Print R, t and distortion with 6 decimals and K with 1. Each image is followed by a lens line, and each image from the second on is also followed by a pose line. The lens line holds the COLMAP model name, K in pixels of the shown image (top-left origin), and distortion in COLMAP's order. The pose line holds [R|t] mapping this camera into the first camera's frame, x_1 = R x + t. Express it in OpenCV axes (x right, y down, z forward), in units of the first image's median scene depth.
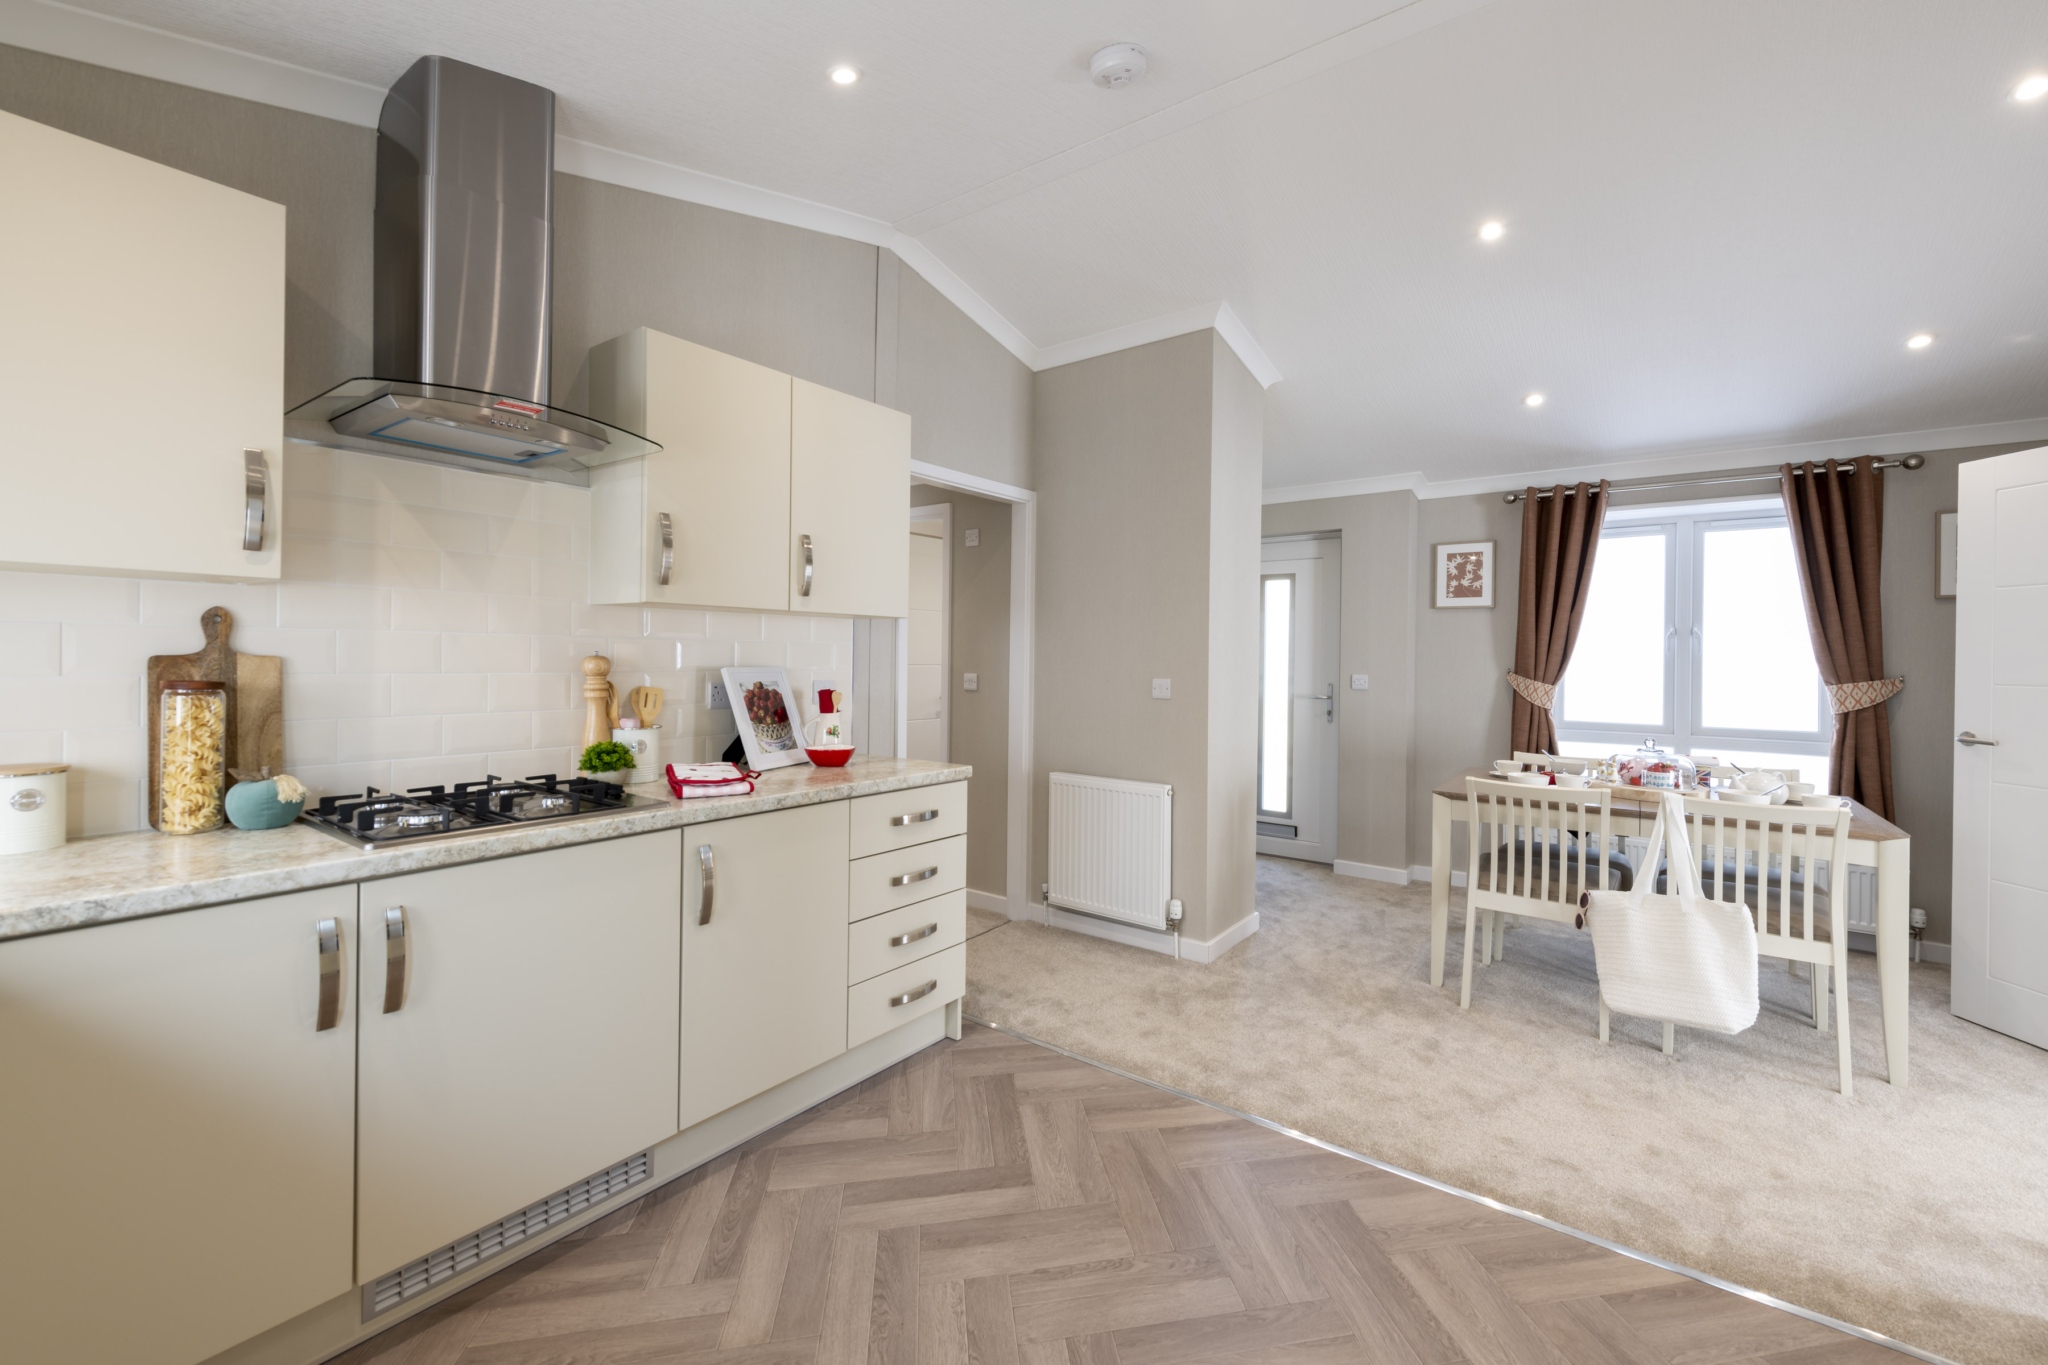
lens RADIAL K [[833.0, 0, 1006.9], [0, 833.0, 654.9], [0, 0, 1]] dist [0.002693, -0.000630]
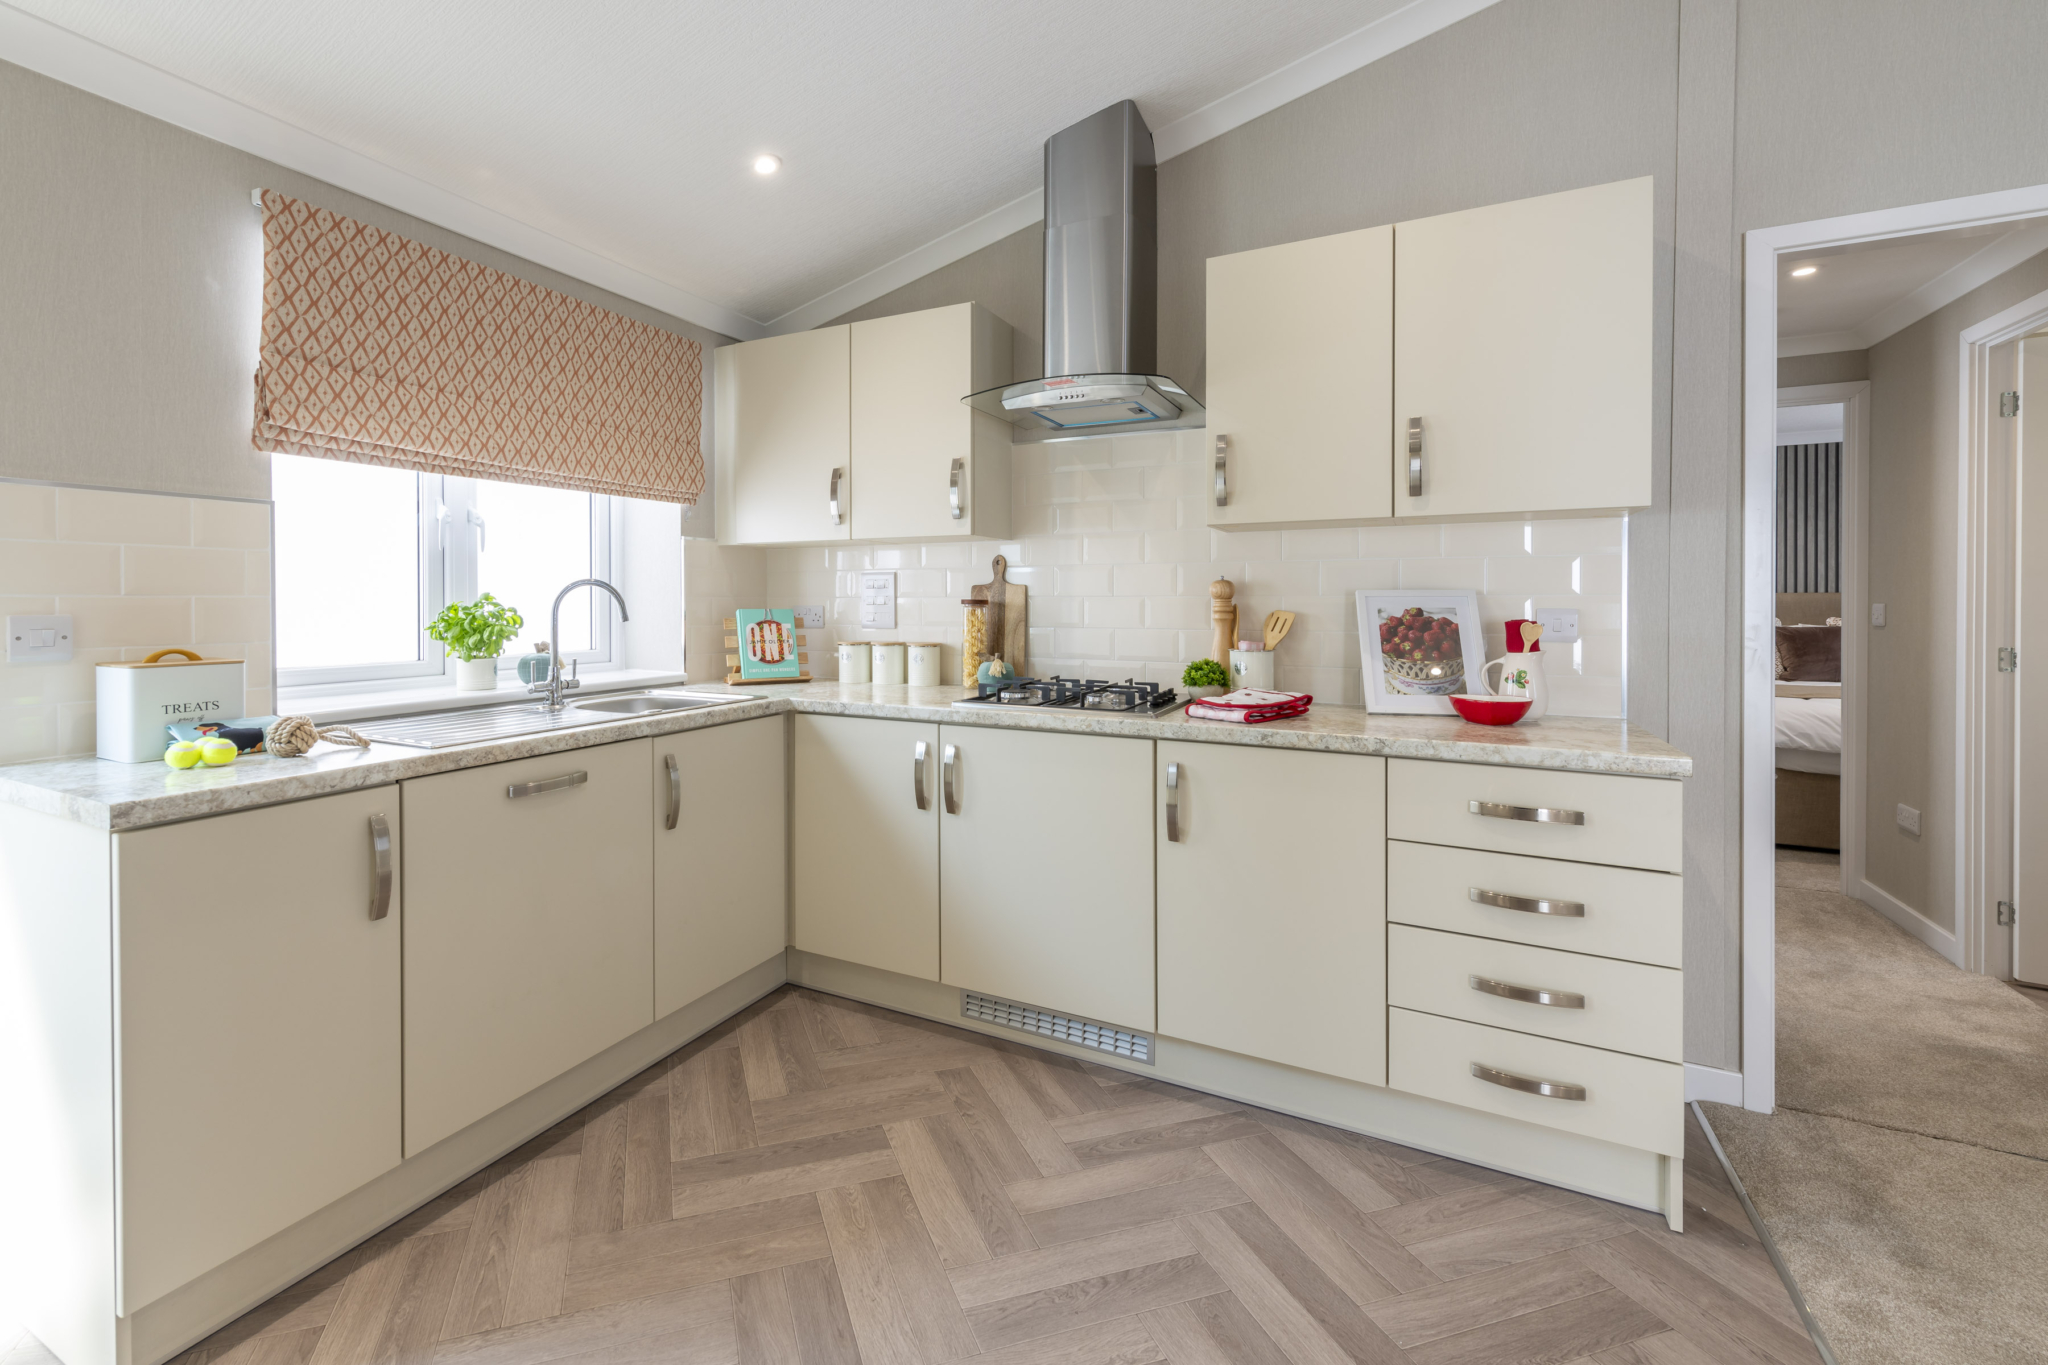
lens RADIAL K [[833.0, 0, 973.6], [0, 833.0, 606.1], [0, 0, 1]] dist [0.002693, -0.000630]
pose [[0.184560, -0.005239, -0.982807, 0.532739], [0.005440, 0.999976, -0.004309, 0.040097], [0.982806, -0.004551, 0.184584, 0.534604]]
